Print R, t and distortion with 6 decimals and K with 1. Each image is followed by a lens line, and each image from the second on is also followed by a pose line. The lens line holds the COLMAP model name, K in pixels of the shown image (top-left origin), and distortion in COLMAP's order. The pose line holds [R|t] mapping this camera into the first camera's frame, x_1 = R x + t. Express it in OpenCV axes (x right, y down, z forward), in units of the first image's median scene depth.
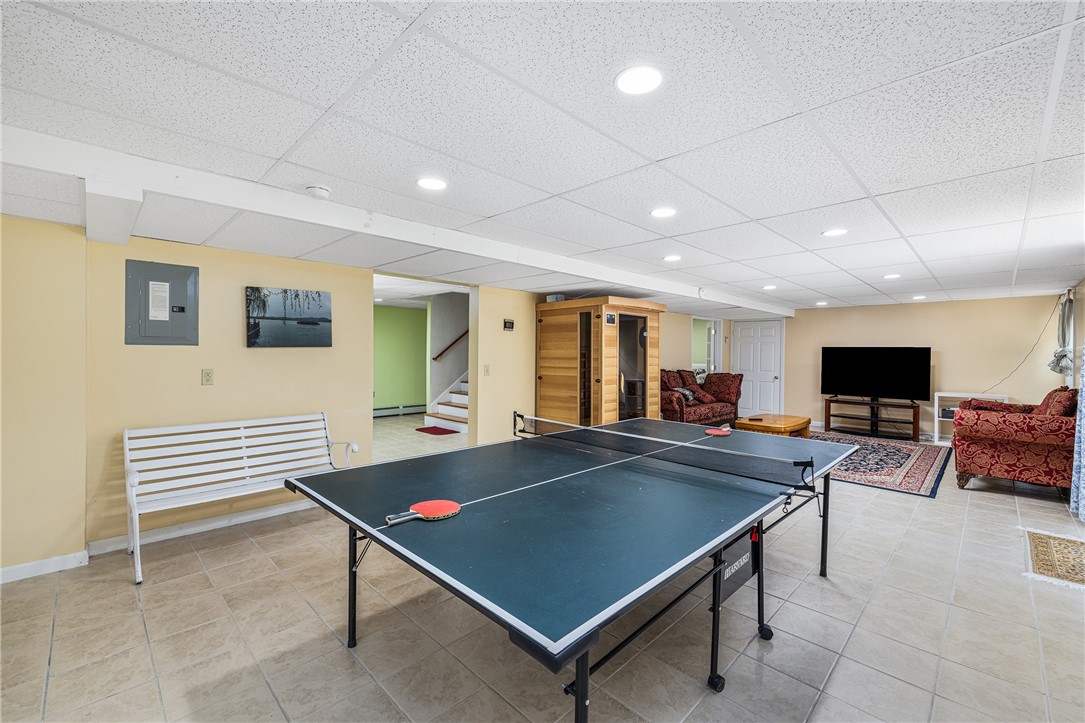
lens RADIAL K [[454.5, 0, 545.6], [0, 454.5, 355.7], [0, 0, 1]] dist [-0.000562, 0.000092]
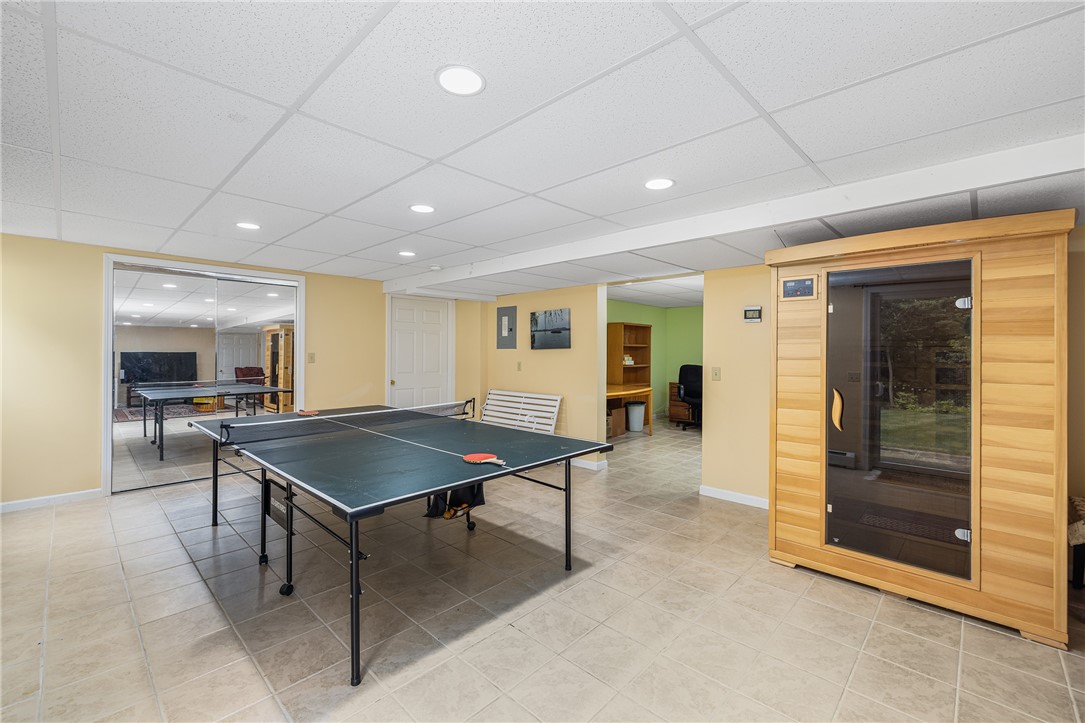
lens RADIAL K [[454.5, 0, 545.7], [0, 454.5, 358.9], [0, 0, 1]] dist [-0.000562, 0.000092]
pose [[0.014118, 0.010099, -0.999849, 0.932018], [-0.005924, 0.999932, 0.010016, -0.000492], [0.999883, 0.005782, 0.014177, 0.951165]]
